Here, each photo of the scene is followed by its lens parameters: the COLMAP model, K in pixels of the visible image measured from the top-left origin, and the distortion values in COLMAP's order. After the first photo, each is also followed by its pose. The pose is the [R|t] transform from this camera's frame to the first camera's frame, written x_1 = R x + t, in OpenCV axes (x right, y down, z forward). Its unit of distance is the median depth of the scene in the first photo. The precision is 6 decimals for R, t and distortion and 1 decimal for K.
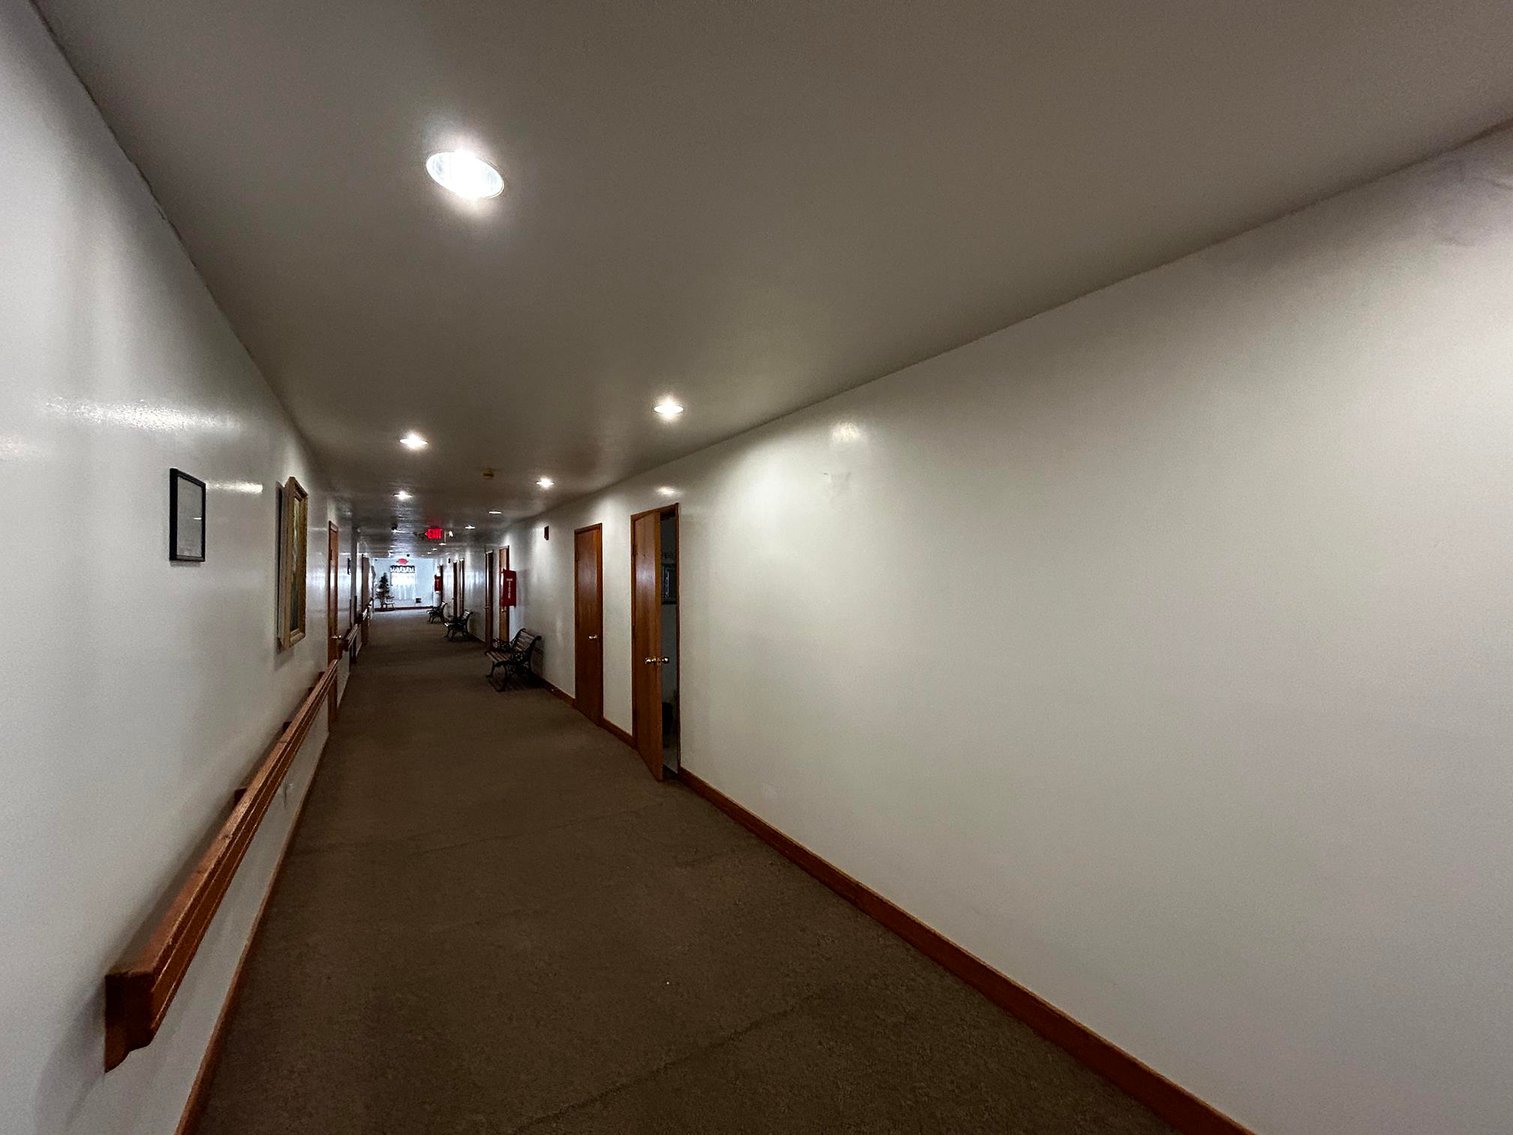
lens RADIAL K [[609.7, 0, 754.5], [0, 609.7, 561.5], [0, 0, 1]] dist [0.000012, -0.000132]
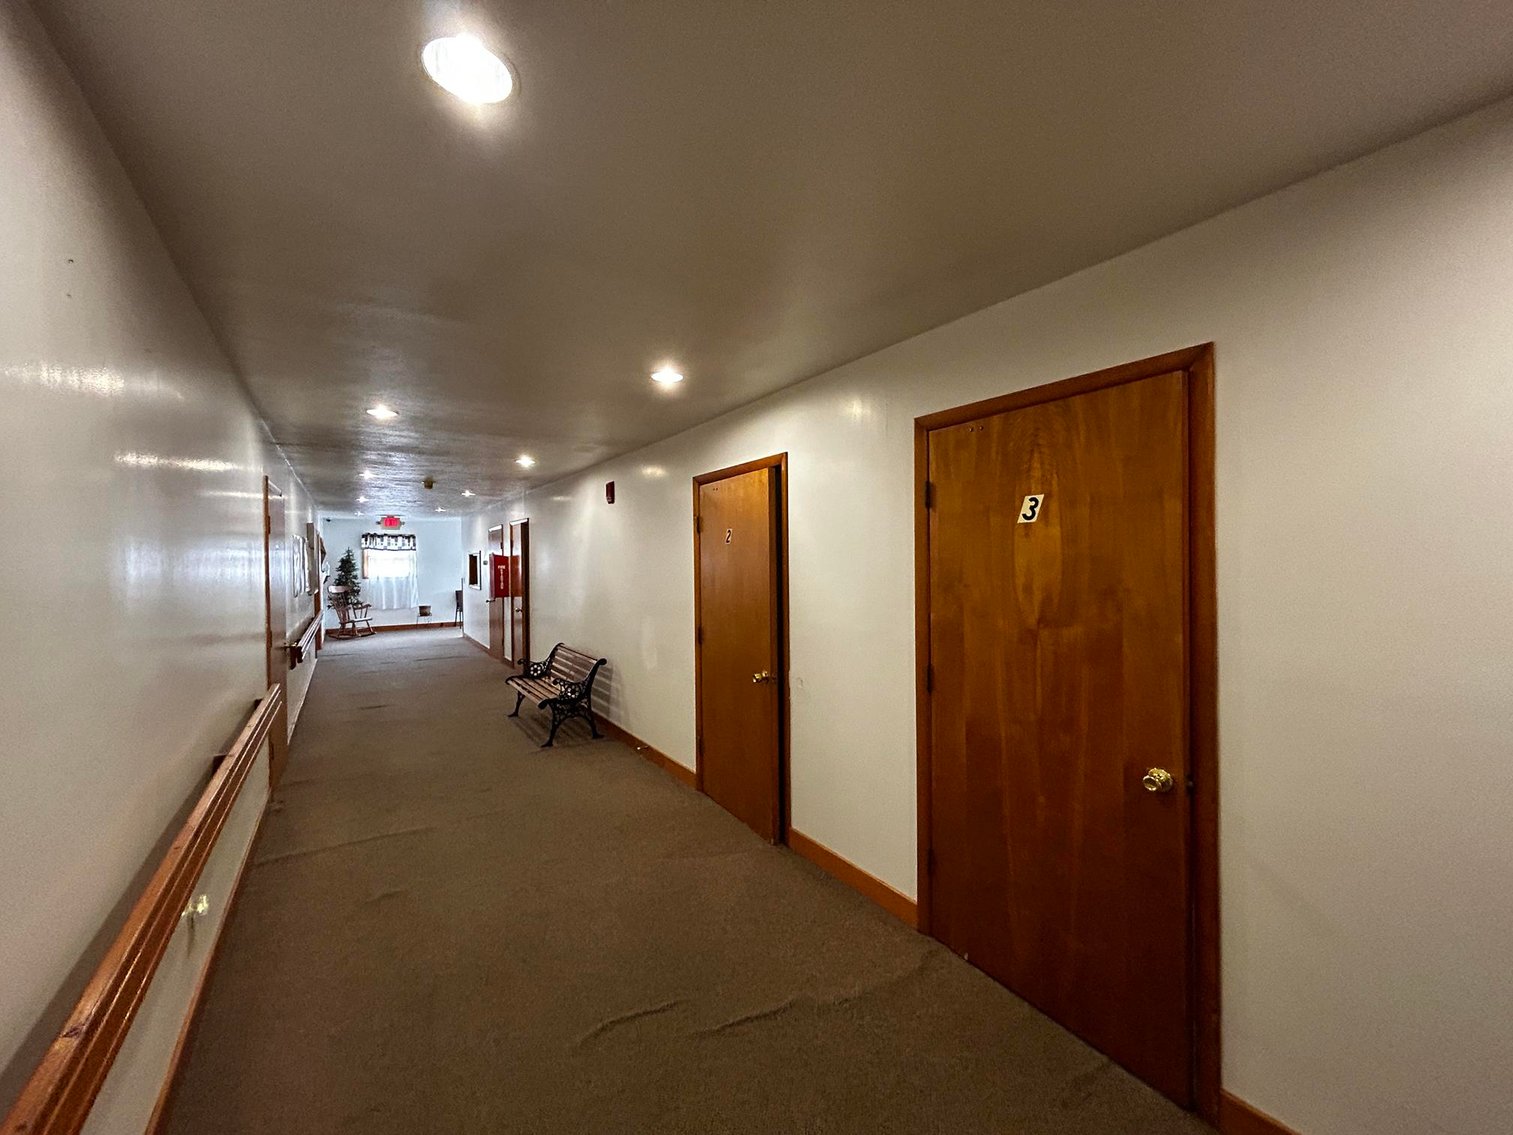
lens RADIAL K [[597.3, 0, 751.7], [0, 597.3, 561.1], [0, 0, 1]] dist [-0.001450, -0.006443]
pose [[0.998888, -0.003474, 0.047010, -0.301442], [0.002213, 0.999637, 0.026866, 0.014195], [-0.047086, -0.026732, 0.998533, 0.499440]]
